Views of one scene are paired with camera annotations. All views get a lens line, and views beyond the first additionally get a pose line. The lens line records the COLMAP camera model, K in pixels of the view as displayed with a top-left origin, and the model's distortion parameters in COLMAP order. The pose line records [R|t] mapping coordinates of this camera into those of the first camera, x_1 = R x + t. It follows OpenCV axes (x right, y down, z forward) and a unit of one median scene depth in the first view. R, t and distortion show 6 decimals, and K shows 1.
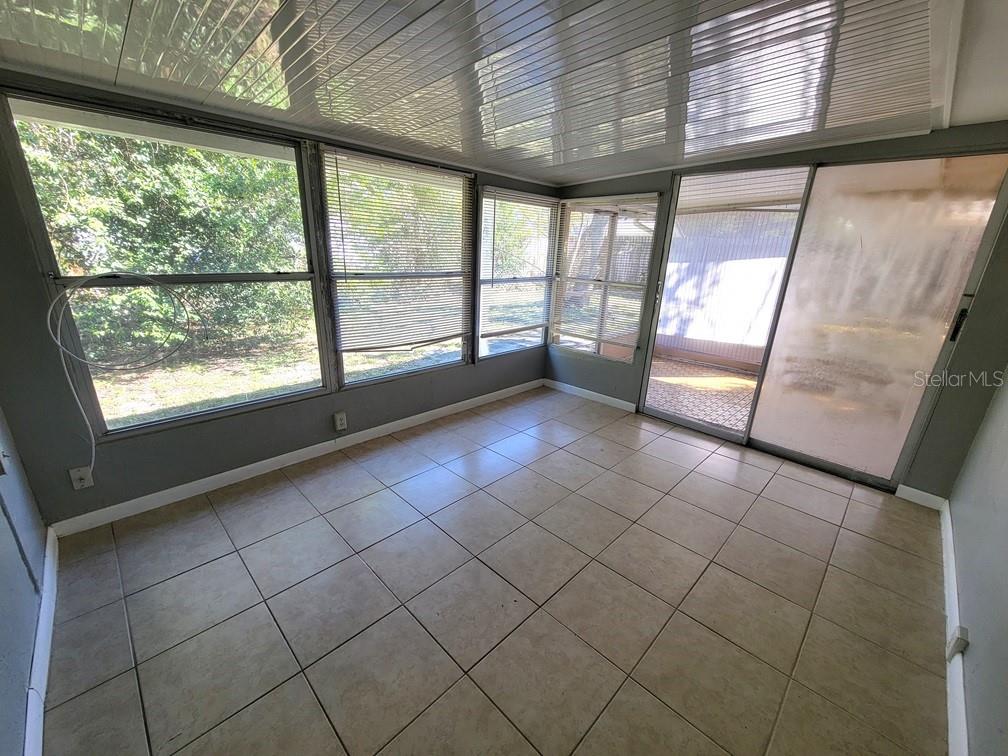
lens RADIAL K [[412.5, 0, 500.7], [0, 412.5, 382.7], [0, 0, 1]] dist [-0.001695, -0.000214]
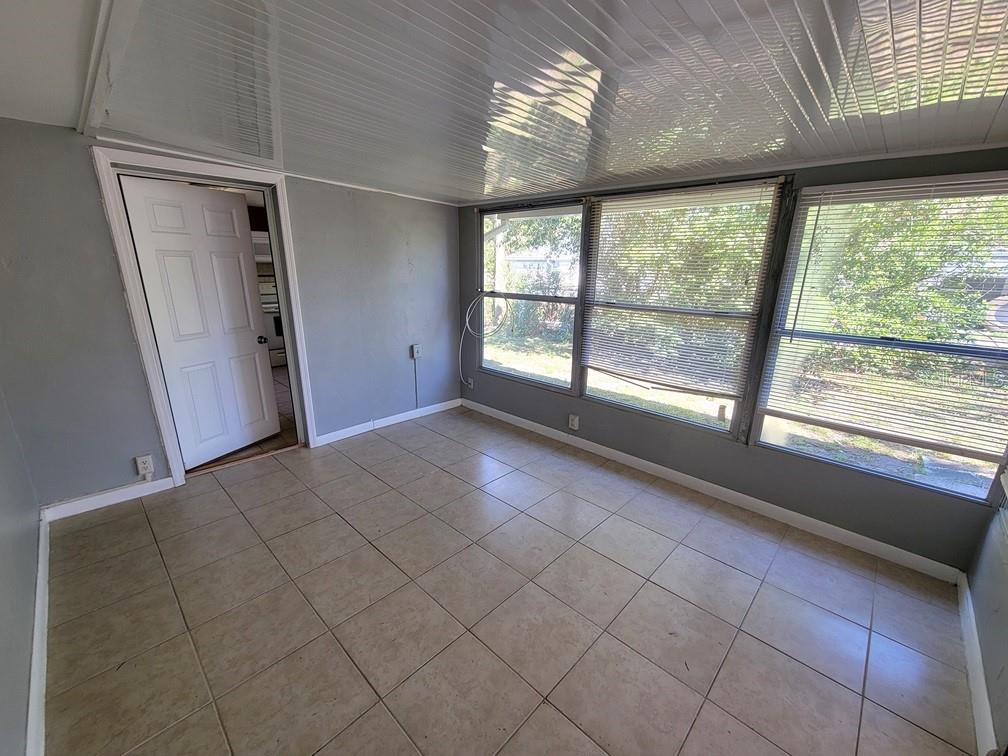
lens RADIAL K [[412.5, 0, 500.7], [0, 412.5, 382.7], [0, 0, 1]] dist [-0.001695, -0.000214]
pose [[0.017259, 0.240162, -0.970579, 0.691871], [-0.327109, 0.918661, 0.221499, -0.192986], [0.944829, 0.313662, 0.094415, 0.613643]]
